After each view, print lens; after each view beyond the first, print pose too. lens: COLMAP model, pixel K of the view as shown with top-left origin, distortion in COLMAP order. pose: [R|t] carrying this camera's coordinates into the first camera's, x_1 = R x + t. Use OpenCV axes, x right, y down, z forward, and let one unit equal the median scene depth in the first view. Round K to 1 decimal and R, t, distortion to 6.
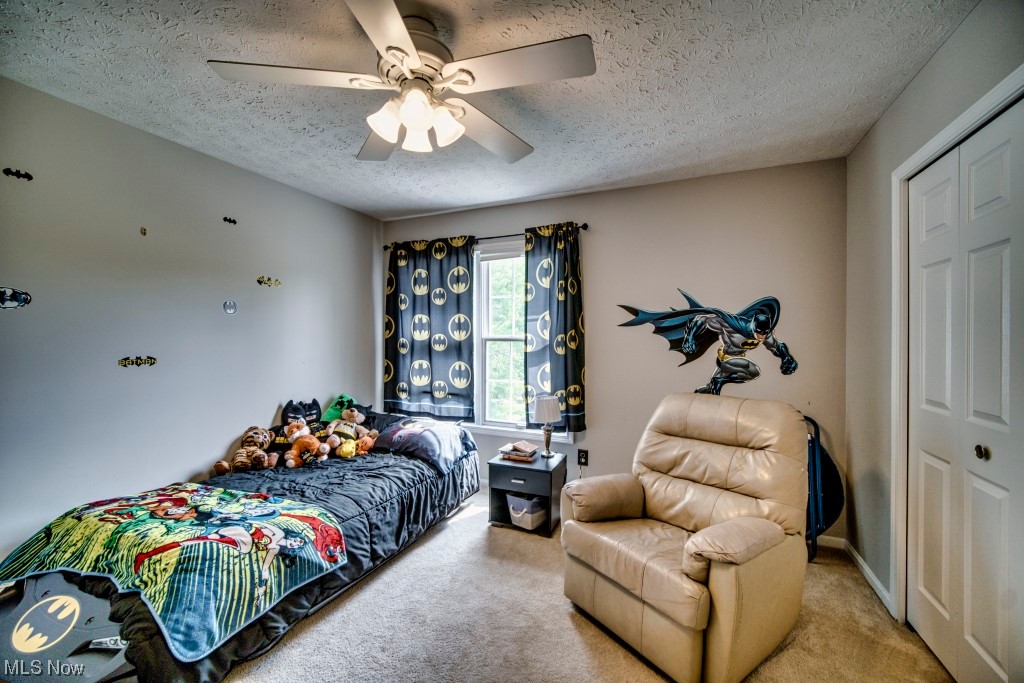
lens RADIAL K [[403.8, 0, 511.7], [0, 403.8, 338.4], [0, 0, 1]] dist [-0.001317, 0.000068]
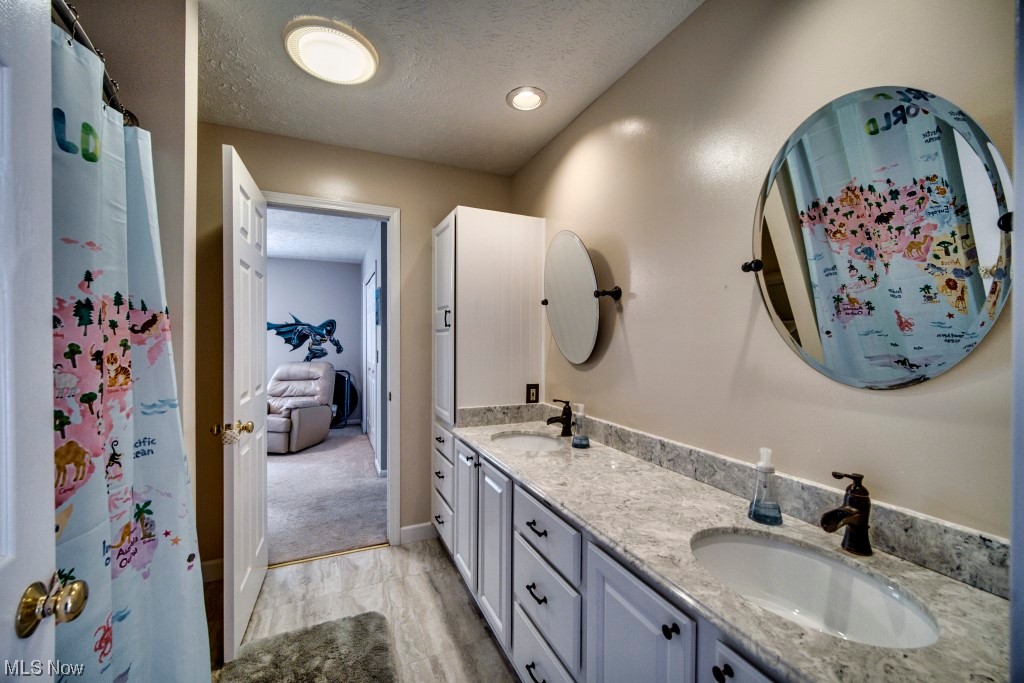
lens RADIAL K [[403.8, 0, 509.8], [0, 403.8, 336.7], [0, 0, 1]] dist [-0.001317, 0.000068]
pose [[0.668490, 0.004088, 0.743710, -0.367616], [-0.006588, 0.999978, 0.000425, -0.012519], [-0.743692, -0.005184, 0.668502, -1.227409]]
